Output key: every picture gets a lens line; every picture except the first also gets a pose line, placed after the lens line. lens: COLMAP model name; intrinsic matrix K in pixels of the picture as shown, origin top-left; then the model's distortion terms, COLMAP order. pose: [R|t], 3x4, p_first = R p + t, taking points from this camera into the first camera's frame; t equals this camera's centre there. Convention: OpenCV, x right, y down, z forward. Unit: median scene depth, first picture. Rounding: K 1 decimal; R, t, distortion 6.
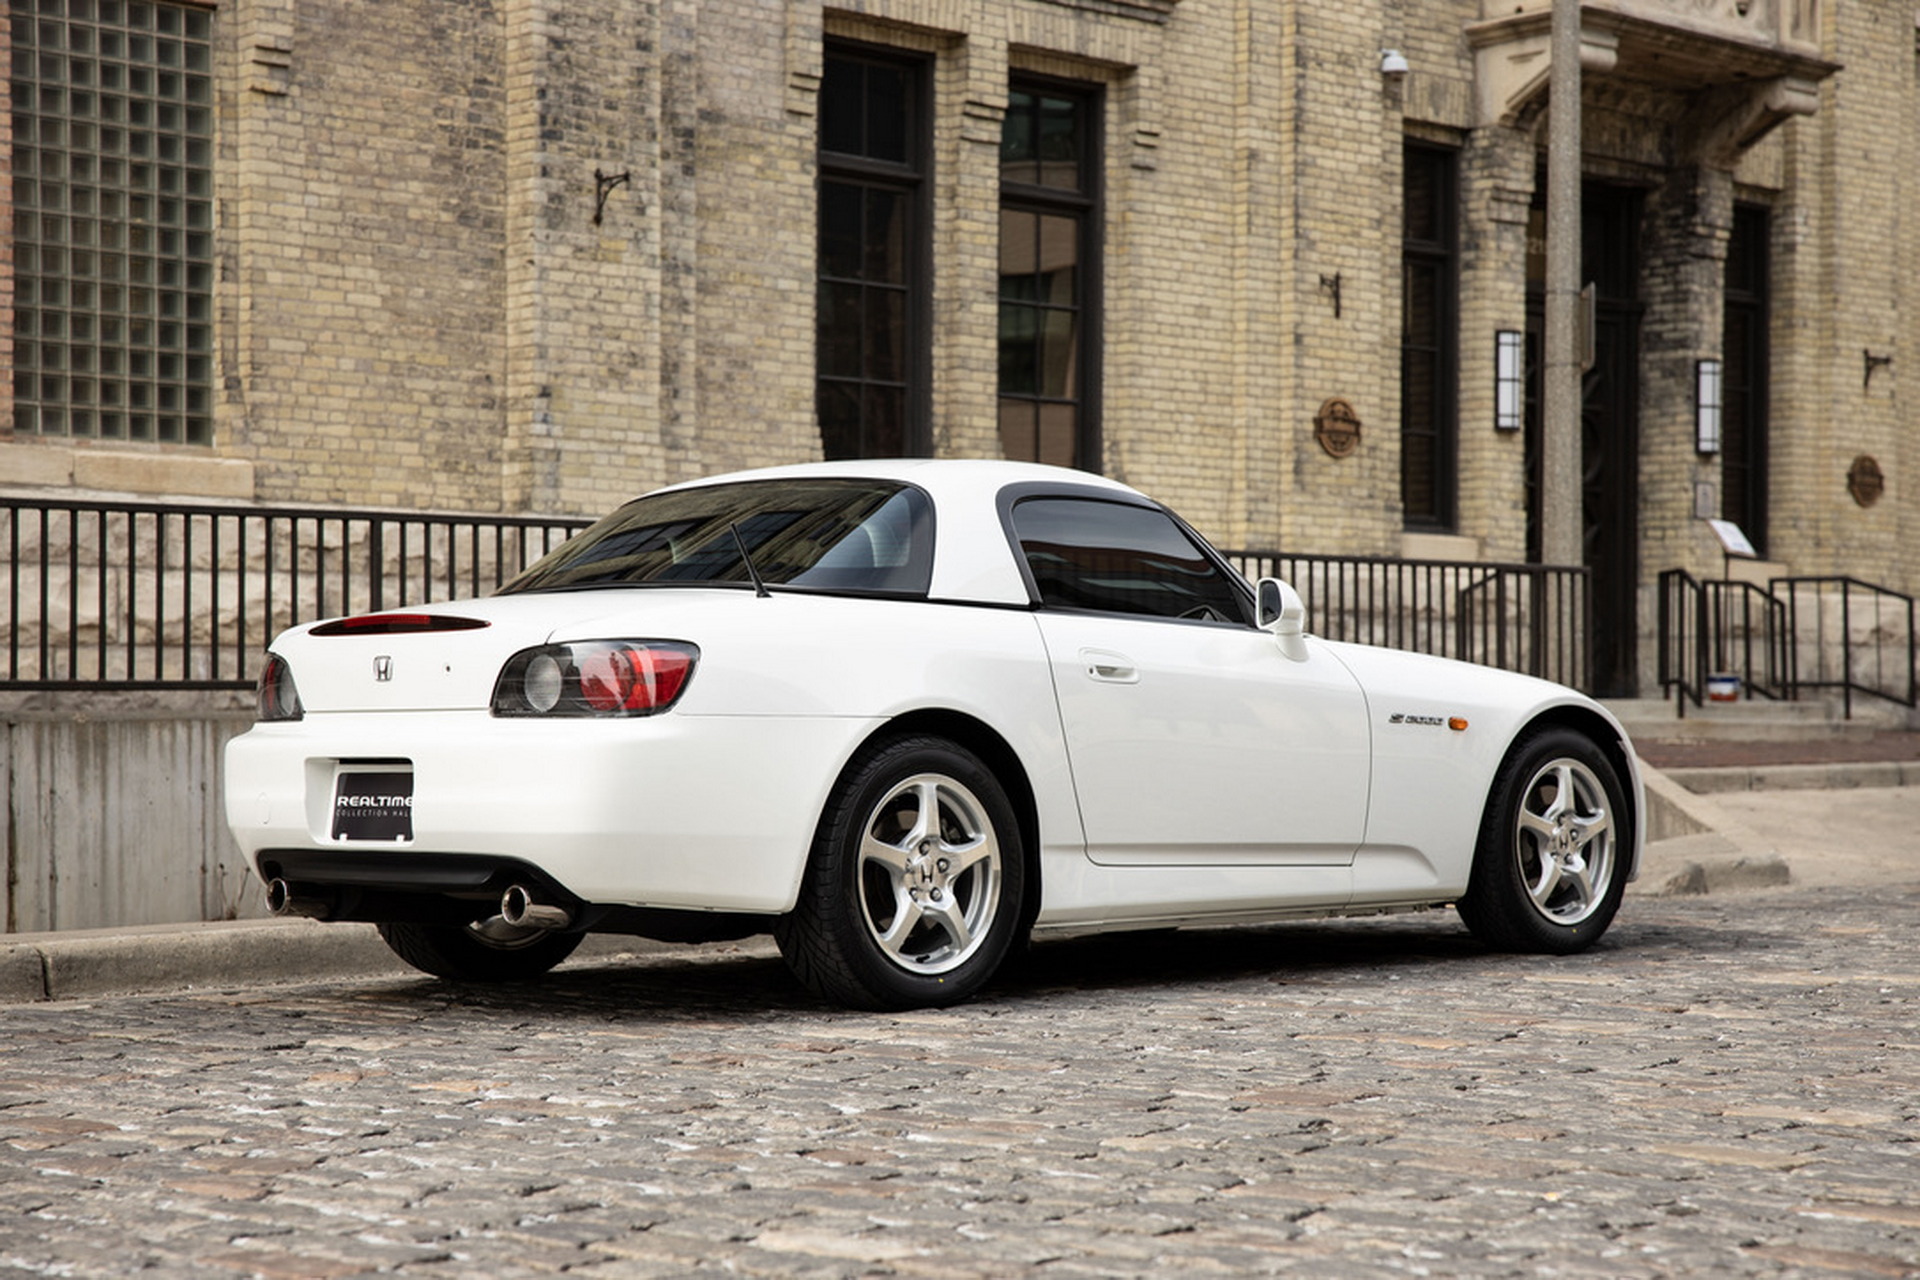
lens RADIAL K [[3589.9, 0, 1038.9], [0, 3589.9, 639.9], [0, 0, 1]] dist [0.220203, 0.000000]
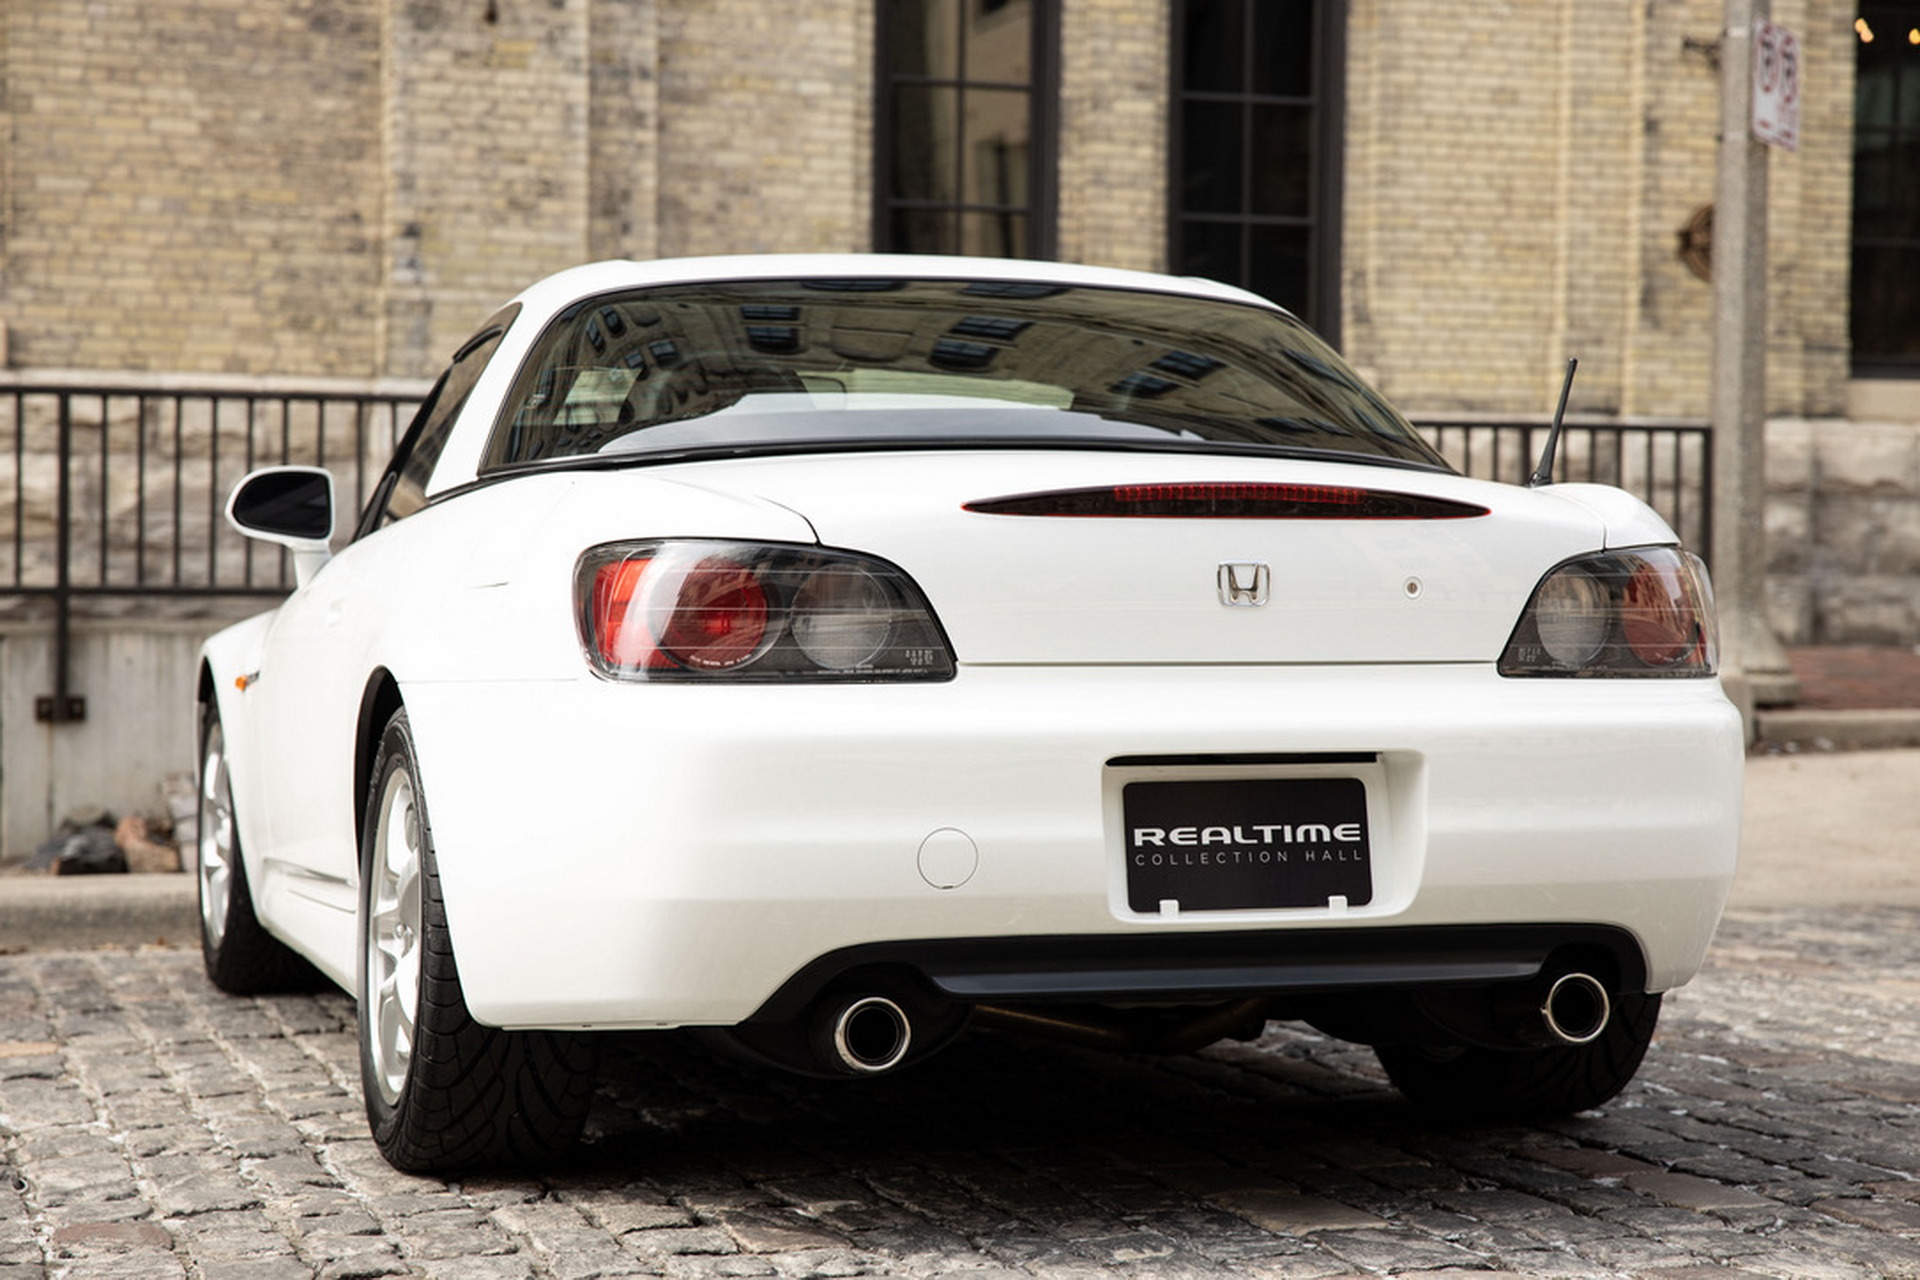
lens RADIAL K [[3589.9, 0, 974.6], [0, 3589.9, 626.4], [0, 0, 1]] dist [0.220203, 0.000000]
pose [[0.891902, 0.011310, -0.452087, 0.351484], [0.001911, 0.999584, 0.028778, -0.001792], [0.452225, -0.026531, 0.891509, 0.316200]]
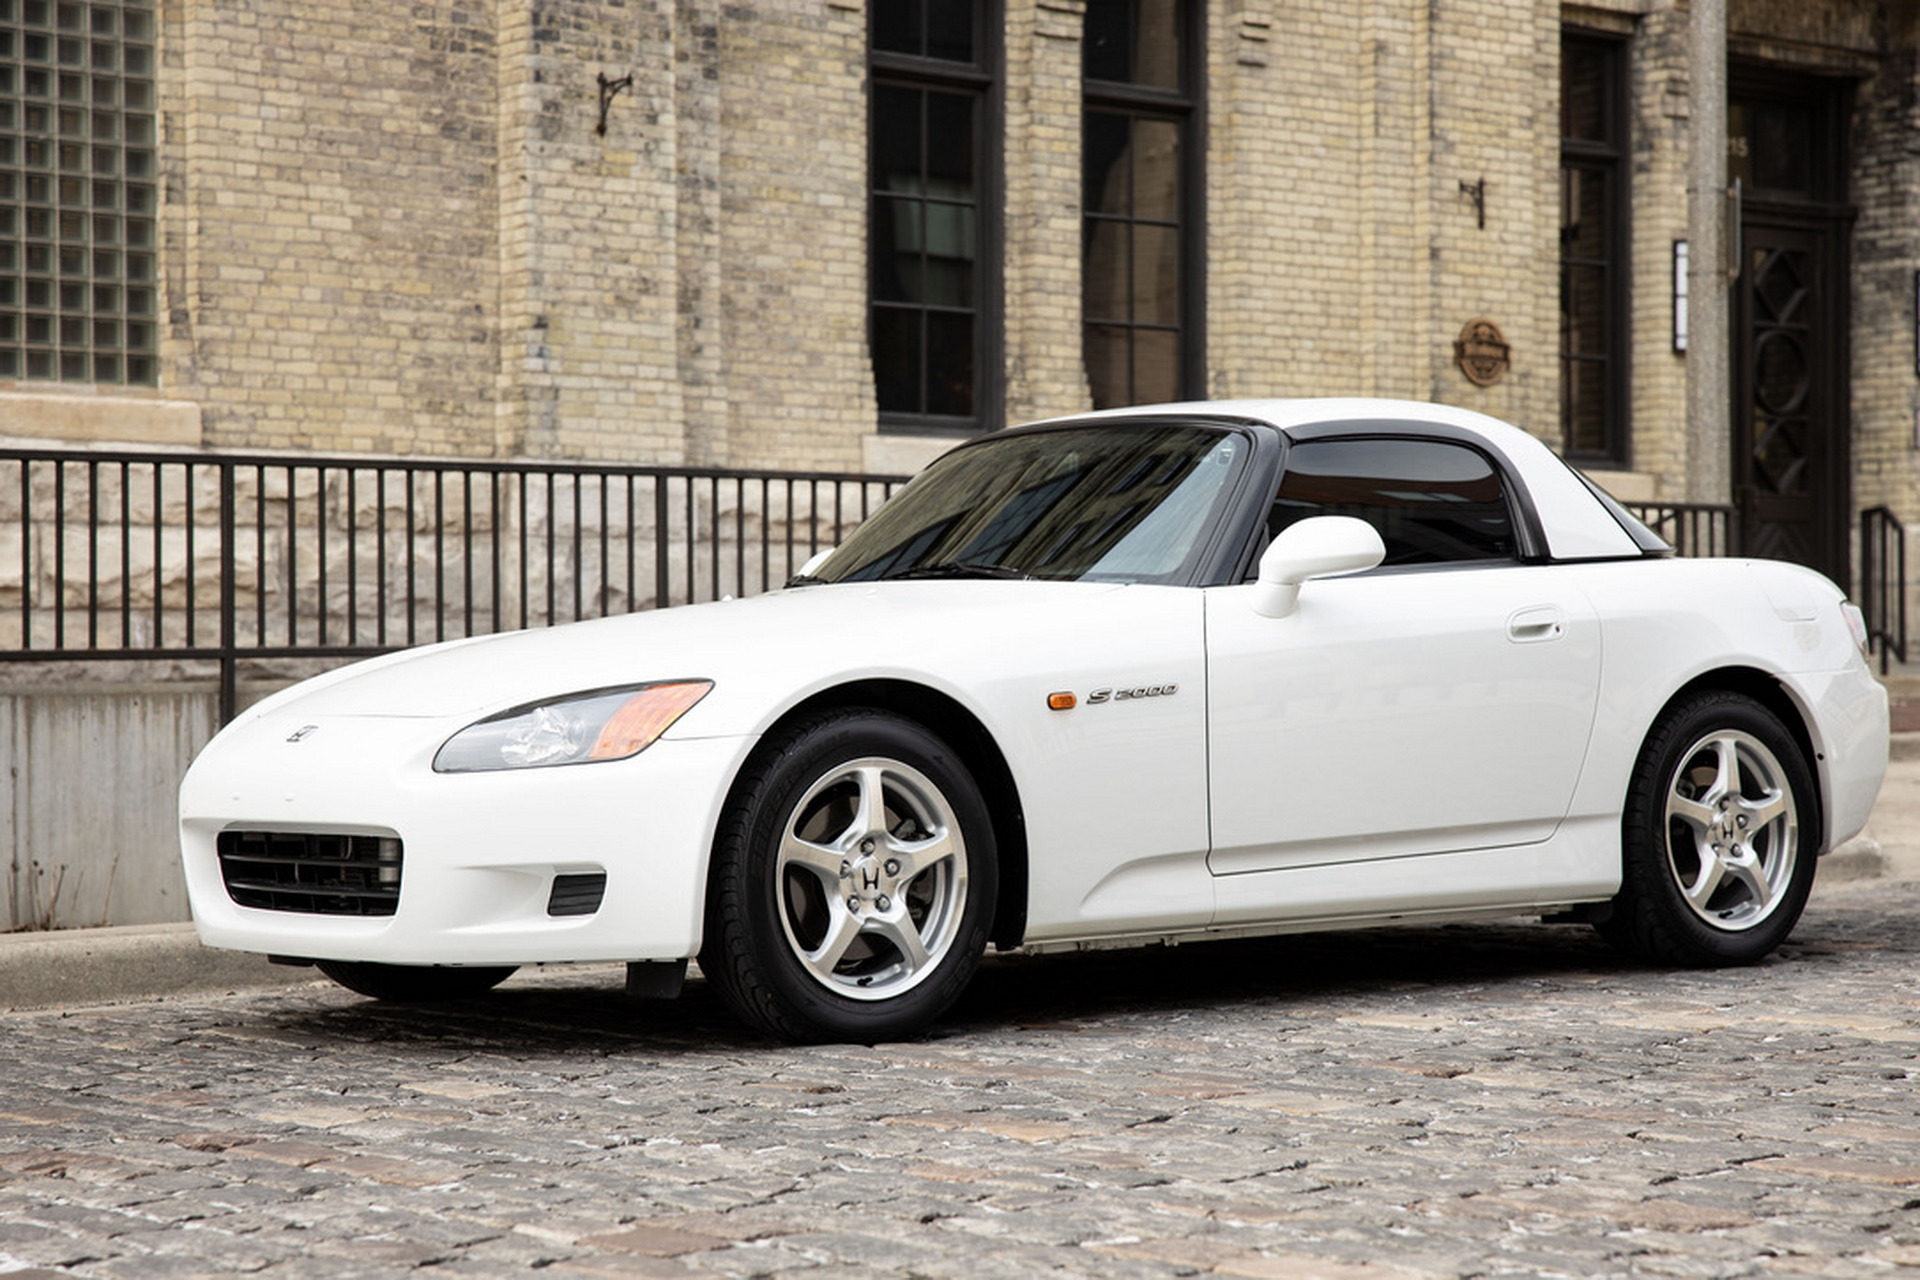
lens RADIAL K [[3589.9, 0, 967.0], [0, 3589.9, 608.8], [0, 0, 1]] dist [0.220203, 0.000000]
pose [[0.994006, -0.009615, -0.108899, 0.064970], [0.009947, 0.999947, 0.002508, 0.001207], [0.108869, -0.003576, 0.994050, 0.120338]]
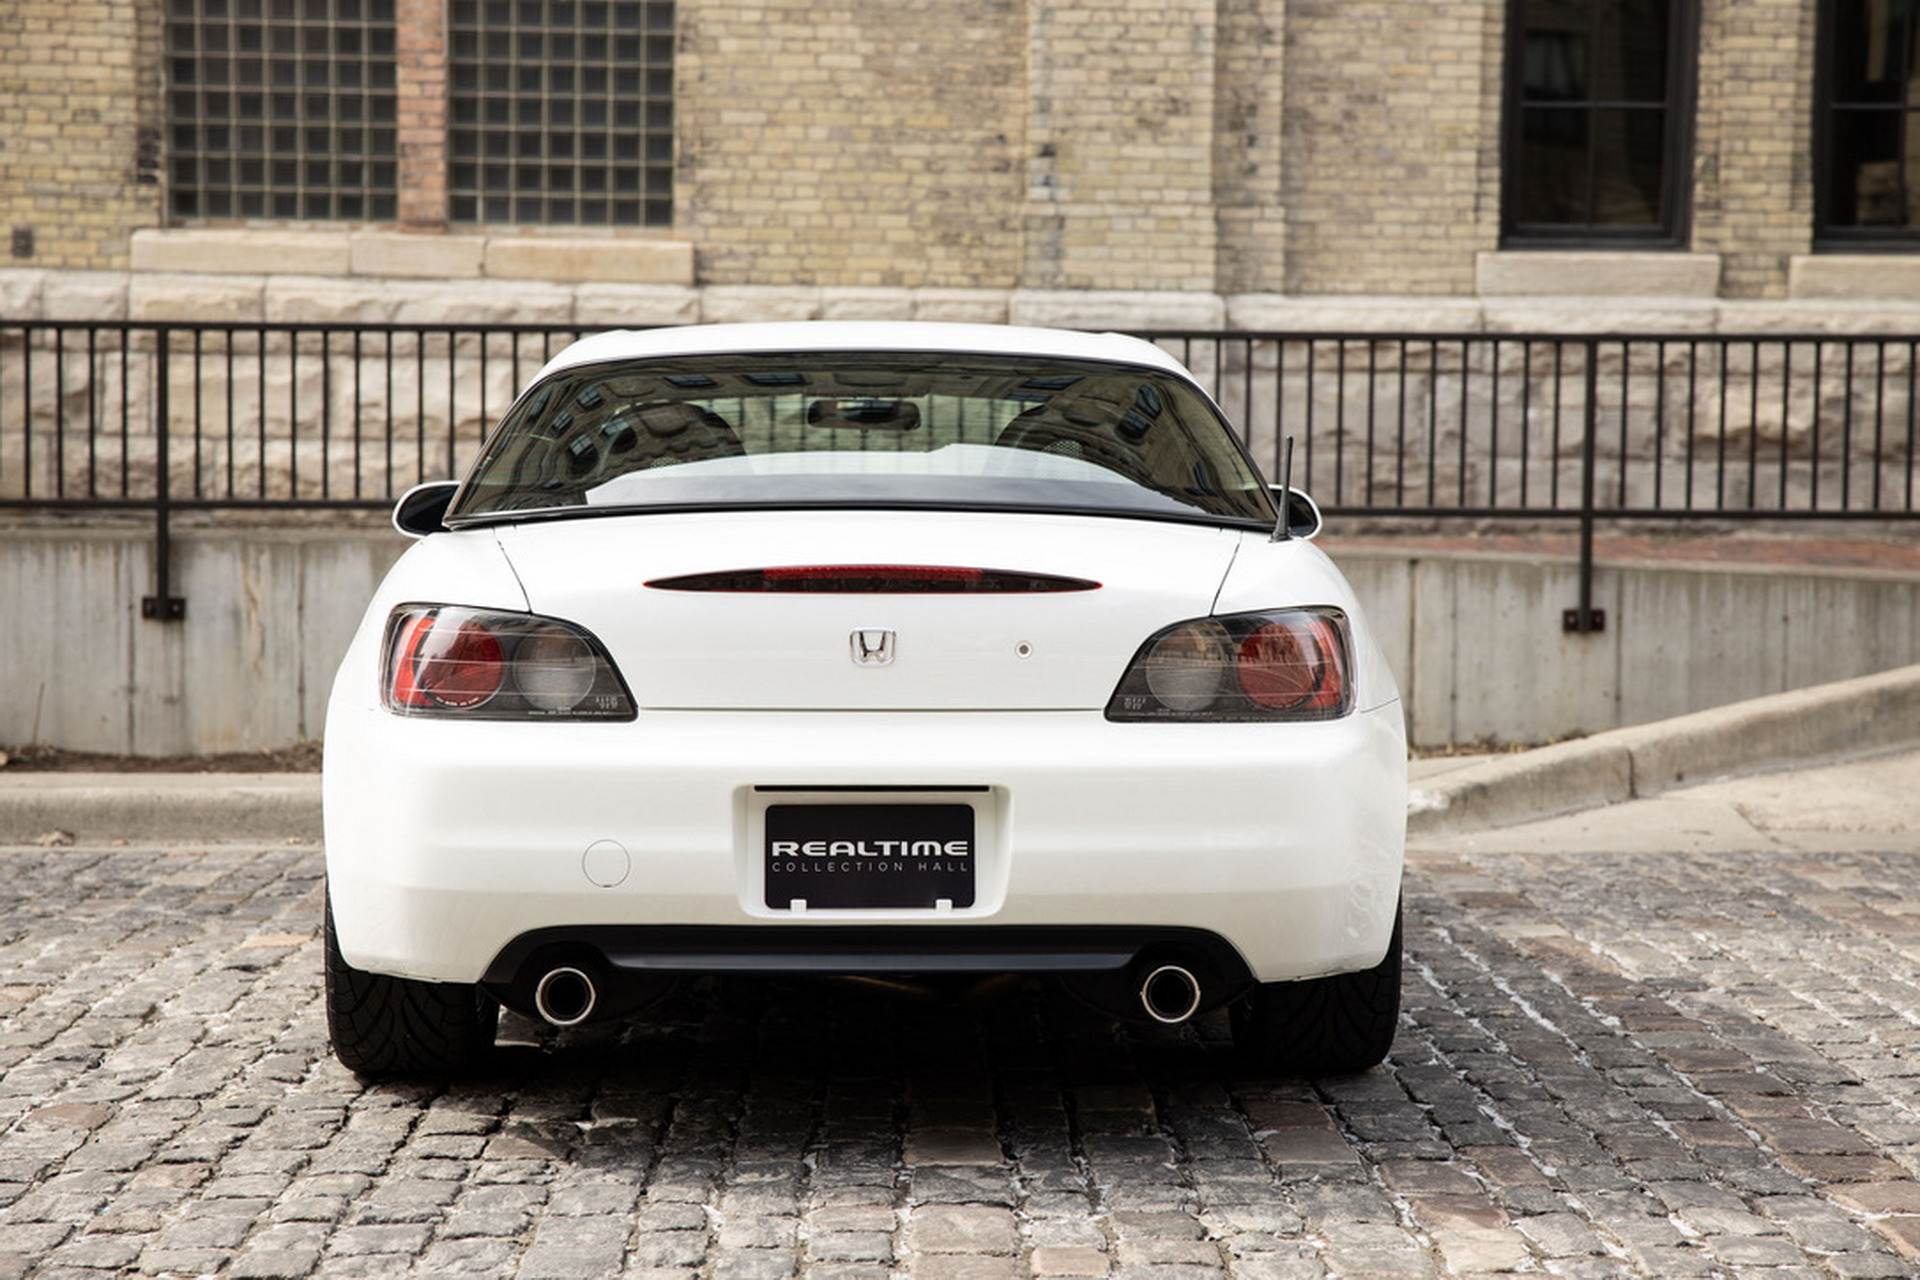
lens RADIAL K [[3589.9, 0, 930.3], [0, 3589.9, 650.2], [0, 0, 1]] dist [0.220203, 0.000000]
pose [[0.730928, 0.054114, -0.680306, 0.450633], [0.003082, 0.996579, 0.082583, -0.019424], [0.682448, -0.062459, 0.728261, 0.324003]]
